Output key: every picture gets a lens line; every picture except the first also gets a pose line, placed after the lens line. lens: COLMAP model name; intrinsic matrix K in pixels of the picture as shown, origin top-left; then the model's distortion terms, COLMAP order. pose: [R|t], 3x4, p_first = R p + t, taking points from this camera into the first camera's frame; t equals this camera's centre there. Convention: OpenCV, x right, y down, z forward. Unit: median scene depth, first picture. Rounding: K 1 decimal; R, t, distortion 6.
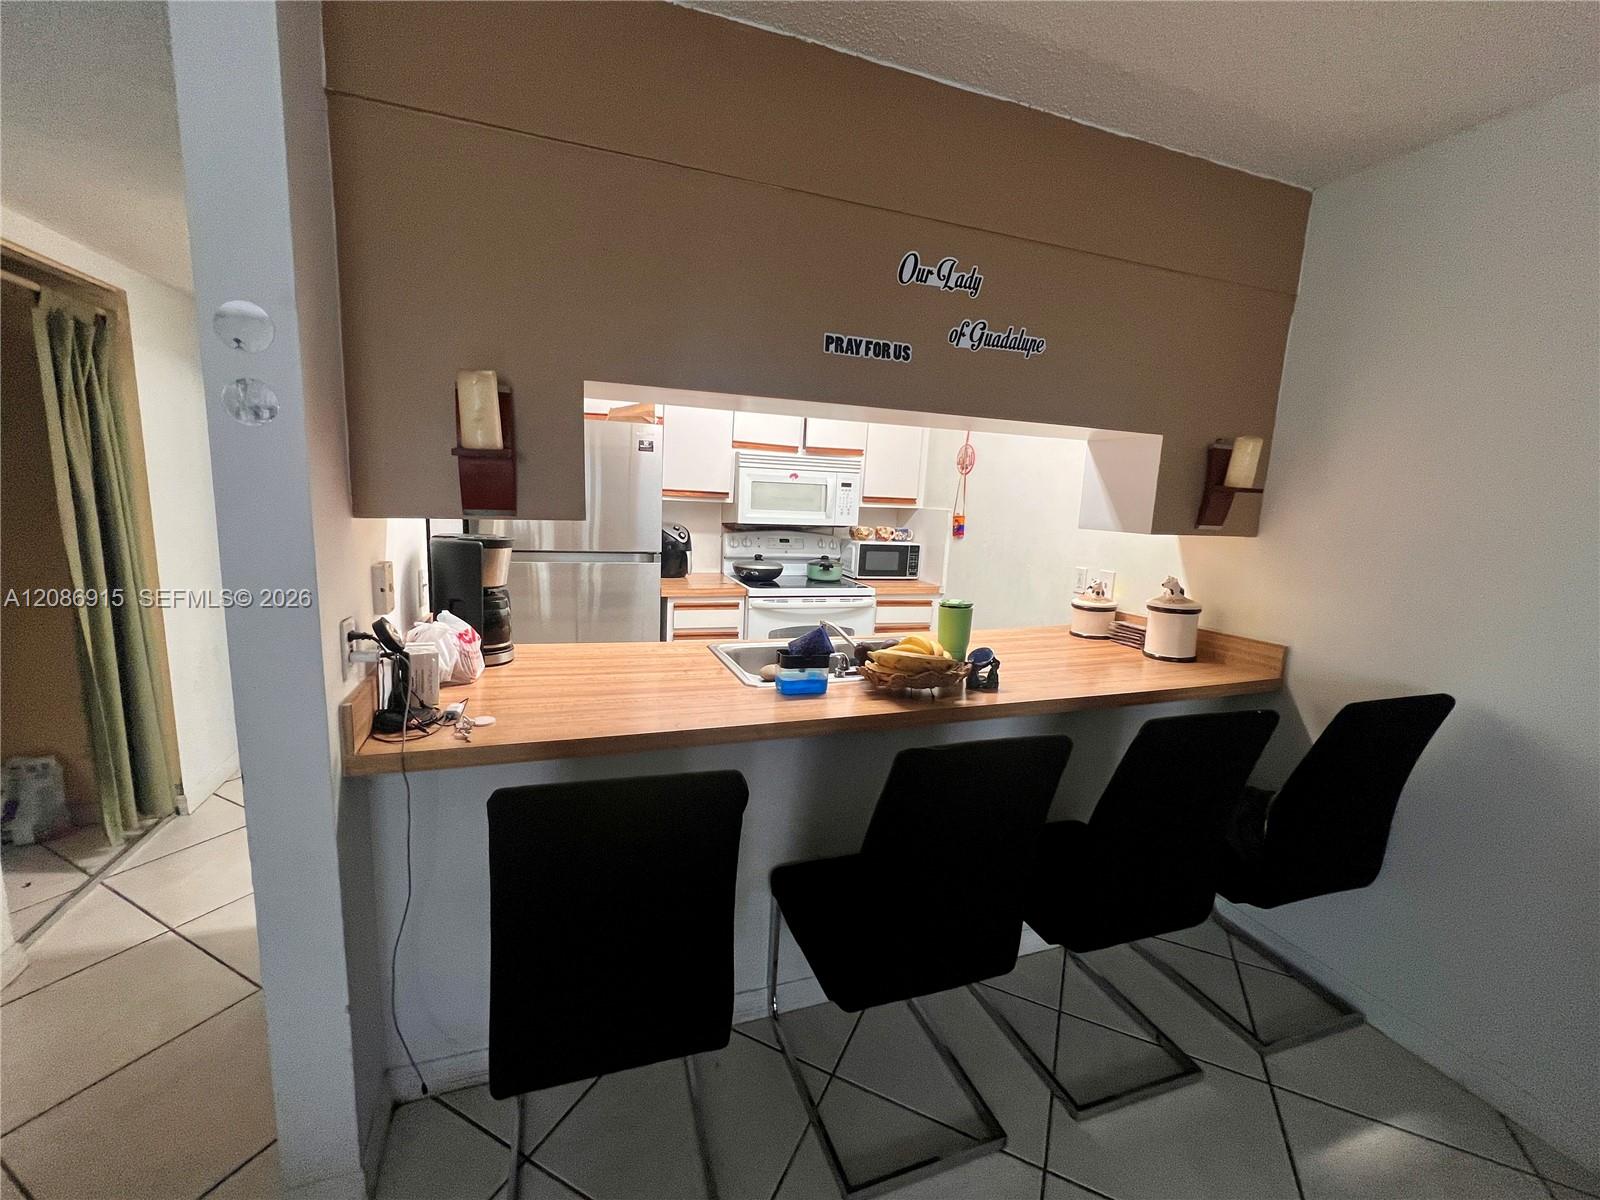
lens RADIAL K [[659.3, 0, 800.0], [0, 659.3, 600.0], [0, 0, 1]] dist [0.001624, 0.000163]
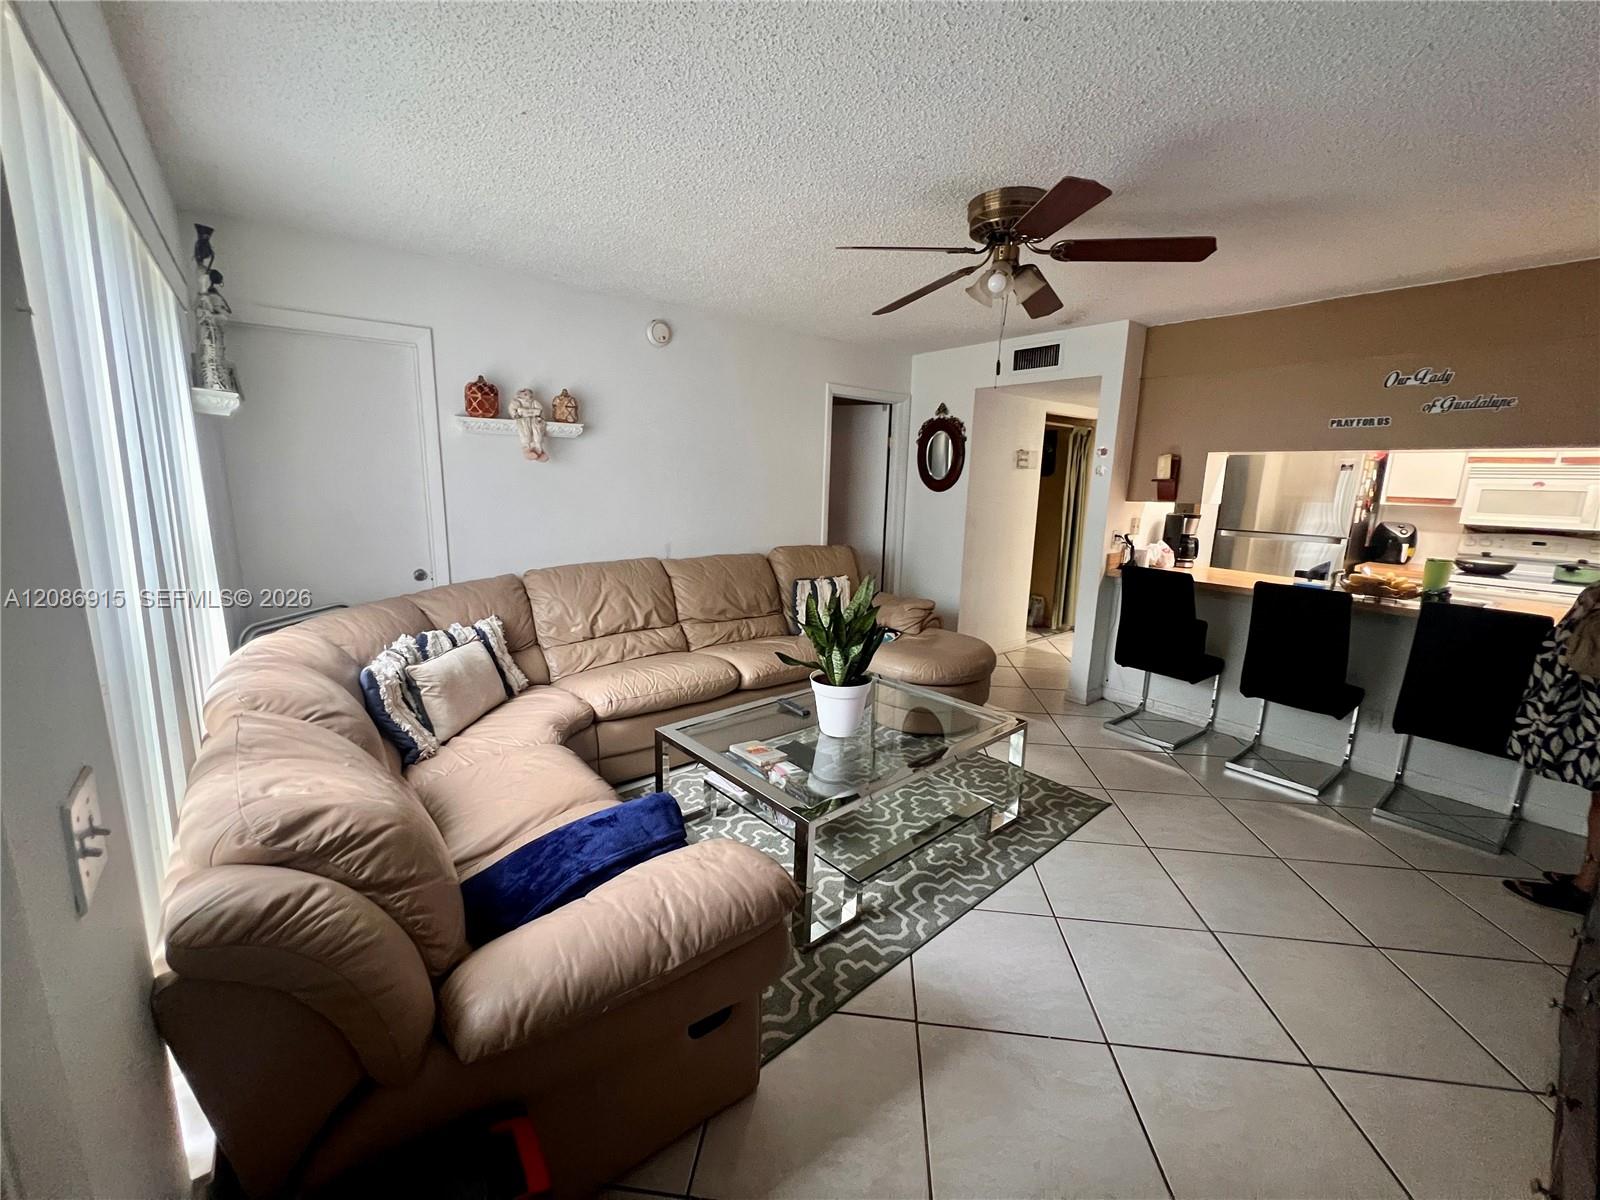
lens RADIAL K [[644.5, 0, 800.0], [0, 644.5, 600.0], [0, 0, 1]] dist [0.000535, 0.000258]
pose [[0.334963, 0.142871, -0.931337, 0.621762], [-0.164260, 0.982156, 0.091590, 0.111892], [0.927803, 0.122302, 0.352453, -0.532326]]
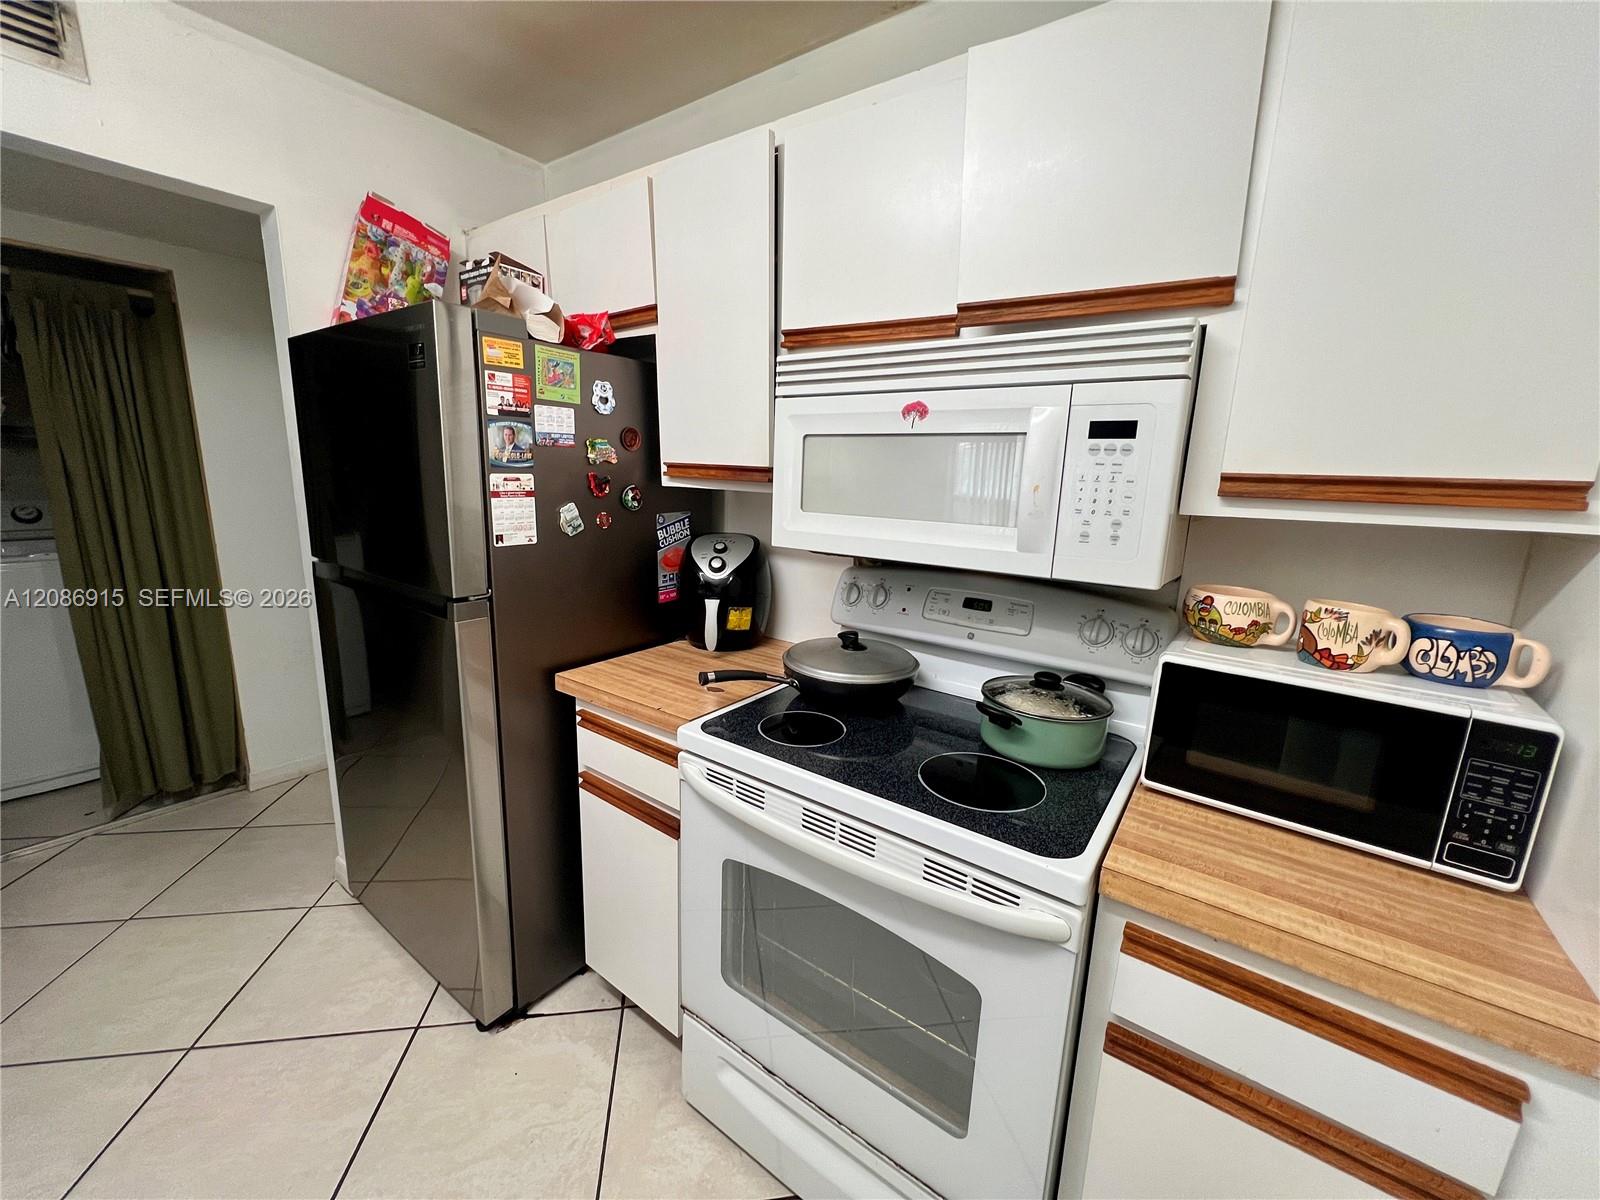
lens RADIAL K [[644.5, 0, 800.0], [0, 644.5, 600.0], [0, 0, 1]] dist [0.000535, 0.000258]
pose [[0.553113, 0.141852, -0.820941, 0.225650], [-0.132457, 0.987837, 0.081447, -0.116638], [0.822509, 0.063690, 0.565175, 0.786760]]
